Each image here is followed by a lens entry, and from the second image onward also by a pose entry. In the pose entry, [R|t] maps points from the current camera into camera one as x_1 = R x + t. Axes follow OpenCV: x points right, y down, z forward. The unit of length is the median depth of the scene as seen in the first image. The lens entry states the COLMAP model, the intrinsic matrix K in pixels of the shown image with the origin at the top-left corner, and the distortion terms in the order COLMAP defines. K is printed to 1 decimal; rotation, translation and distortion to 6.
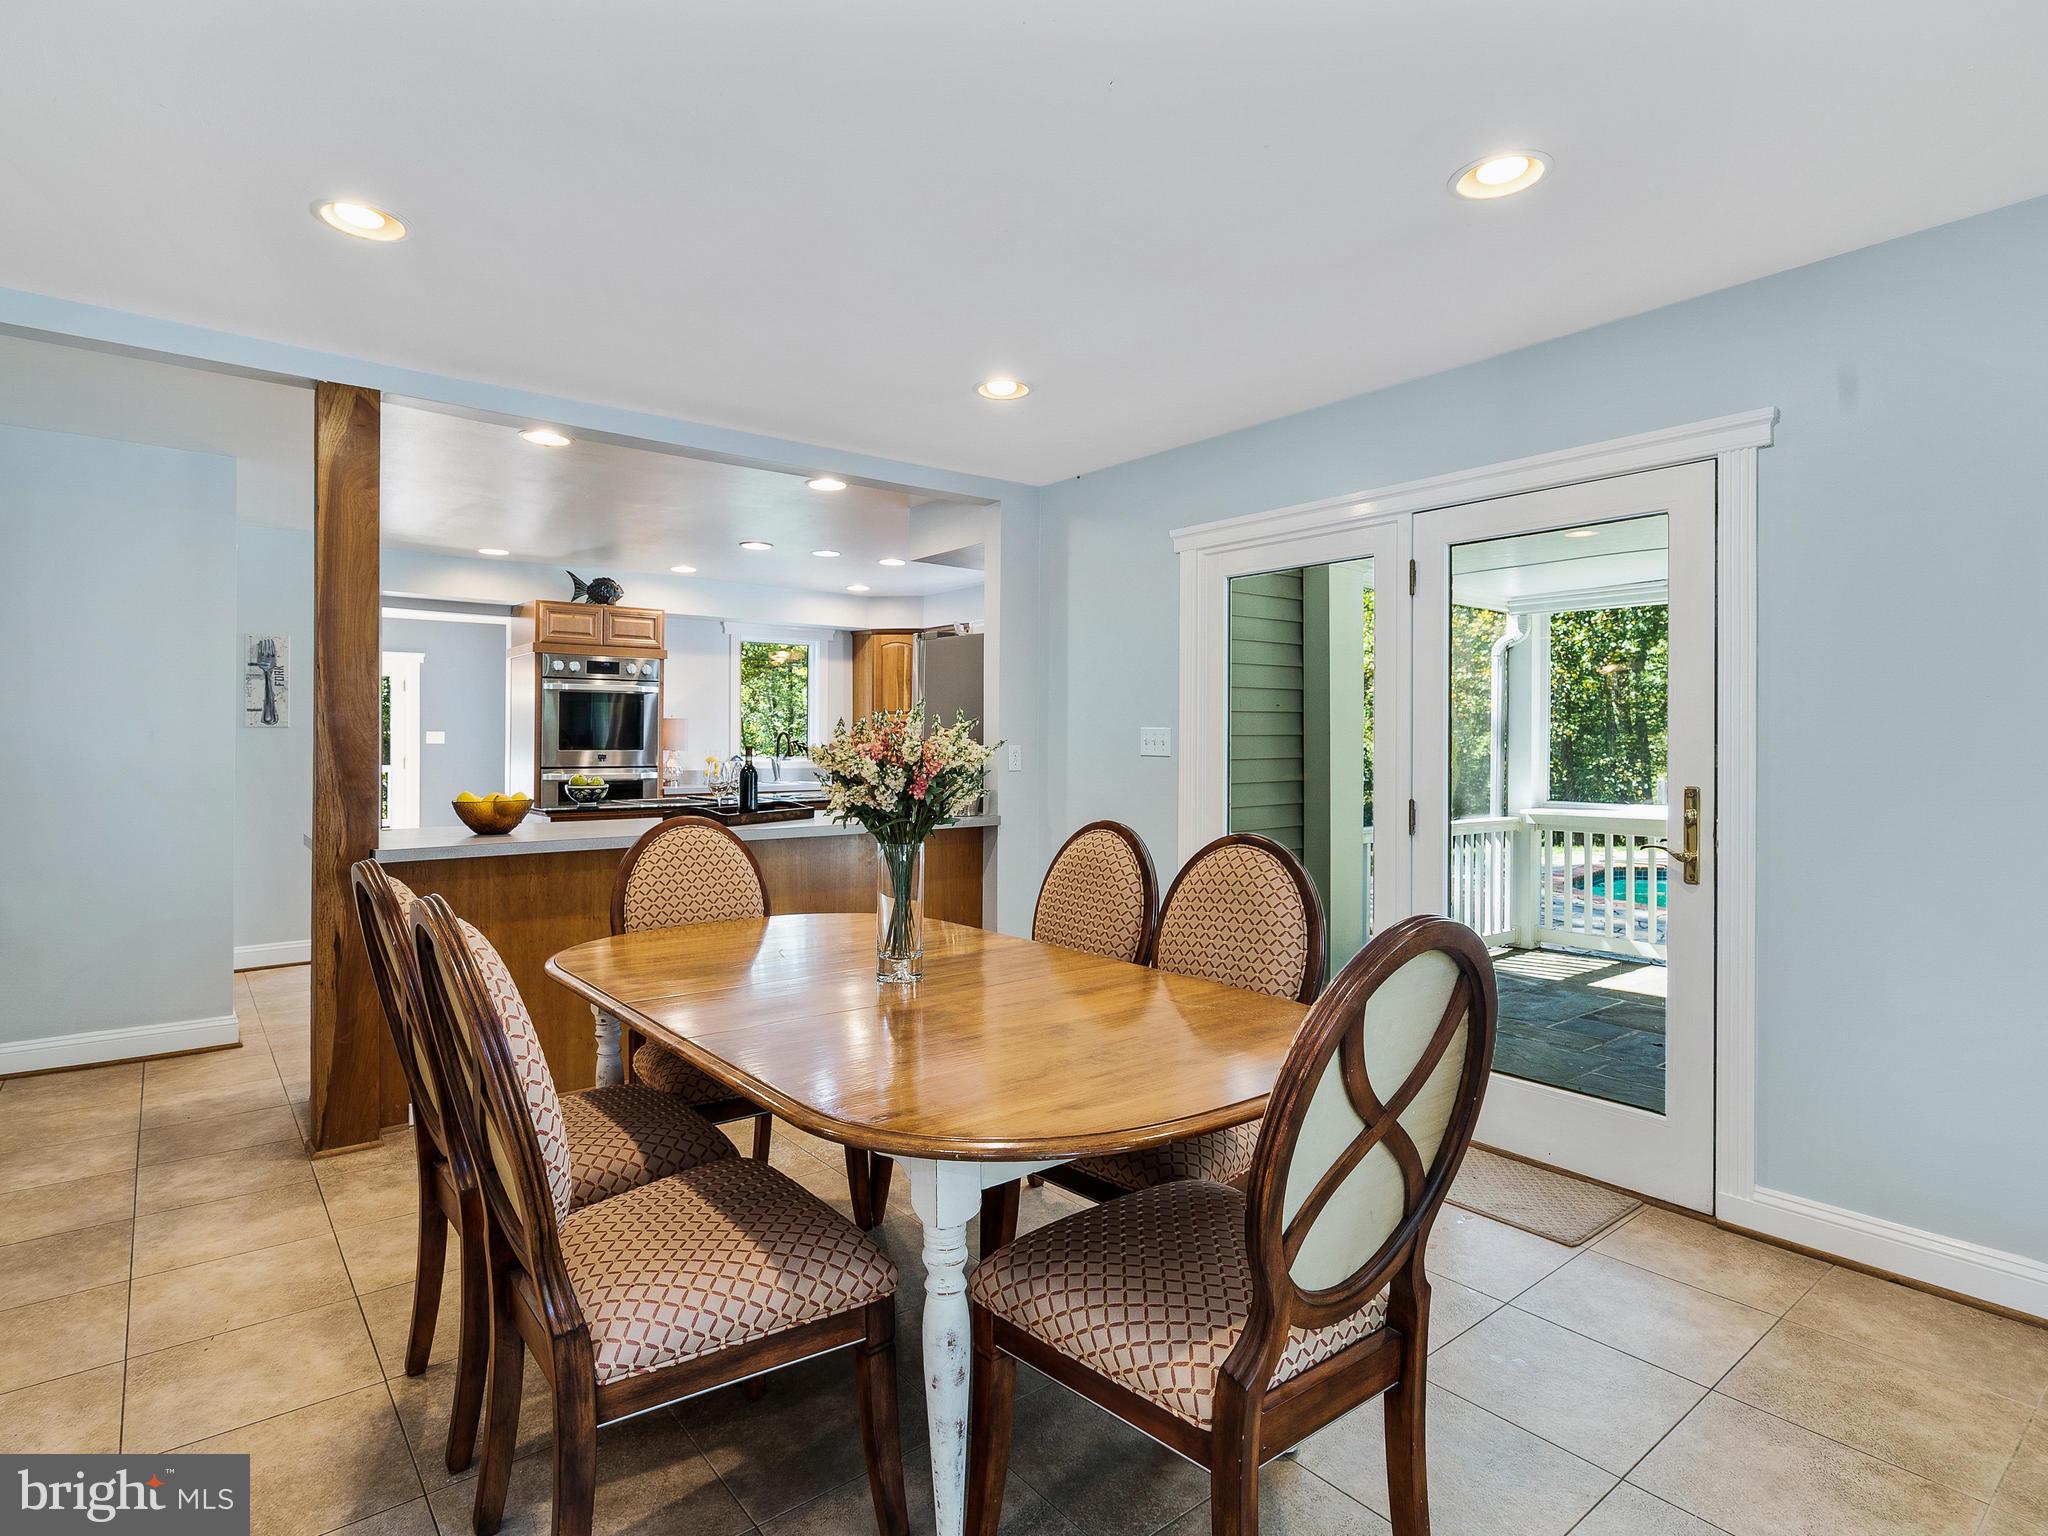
lens RADIAL K [[1060.8, 0, 1024.0], [0, 1060.8, 768.0], [0, 0, 1]] dist [0.002693, 0.000291]
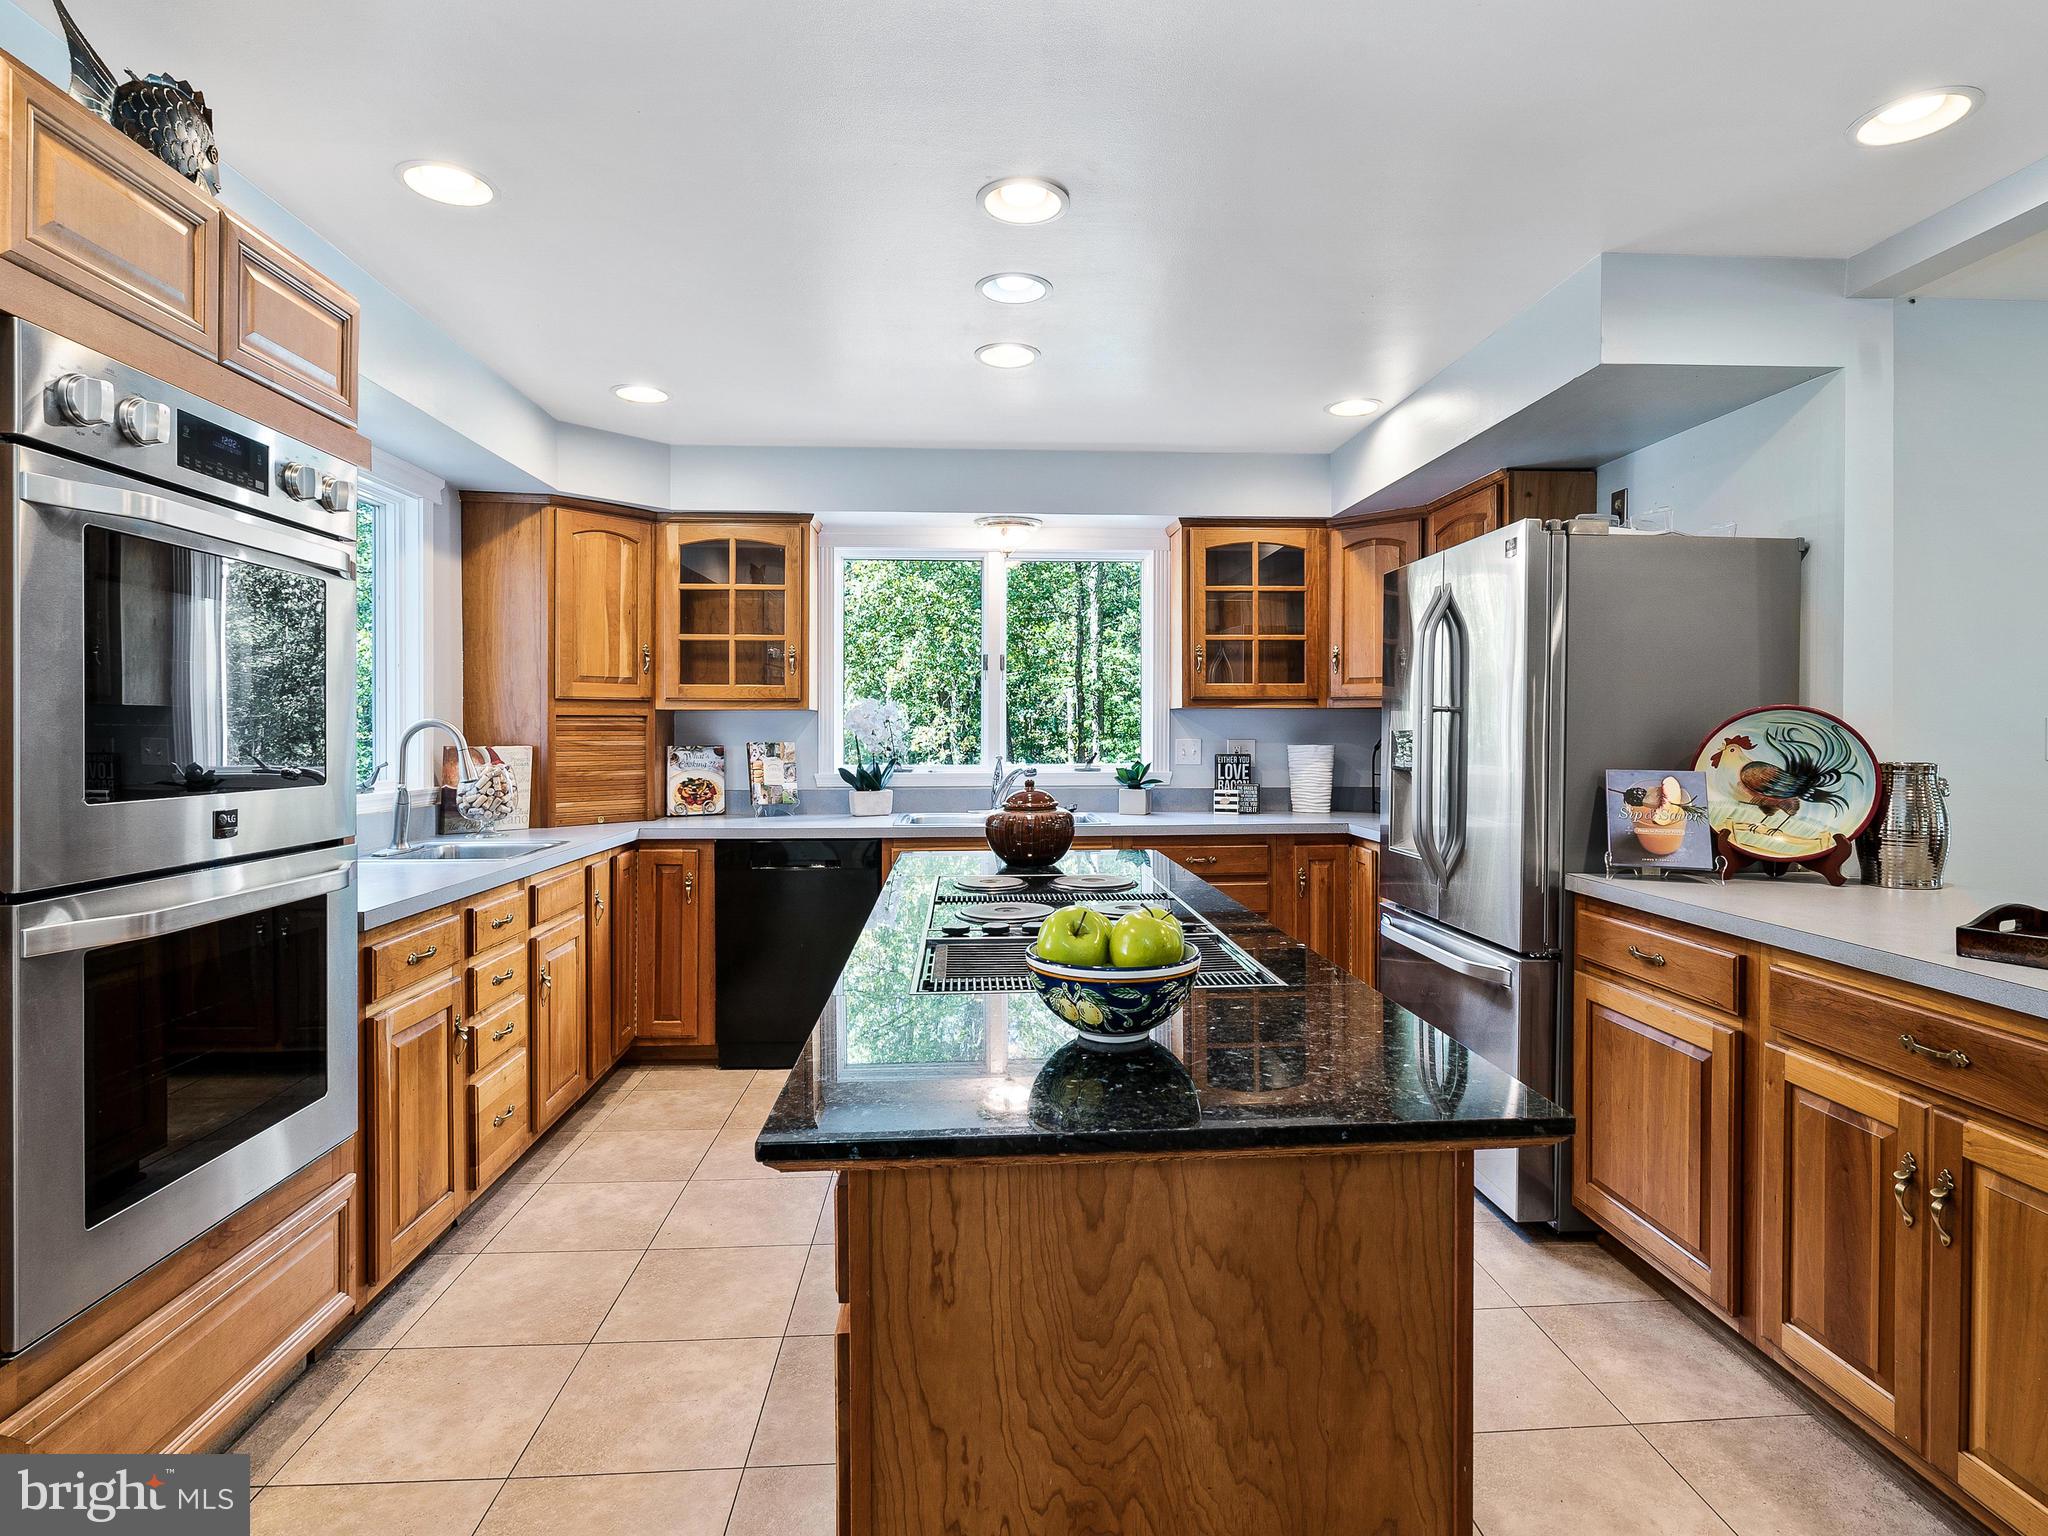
lens RADIAL K [[1060.8, 0, 1024.0], [0, 1060.8, 768.0], [0, 0, 1]] dist [0.002693, 0.000291]
pose [[0.583321, -0.017712, 0.812048, -0.486638], [0.009610, 0.999843, 0.014905, -0.024390], [-0.812185, -0.000890, 0.583400, 0.700873]]
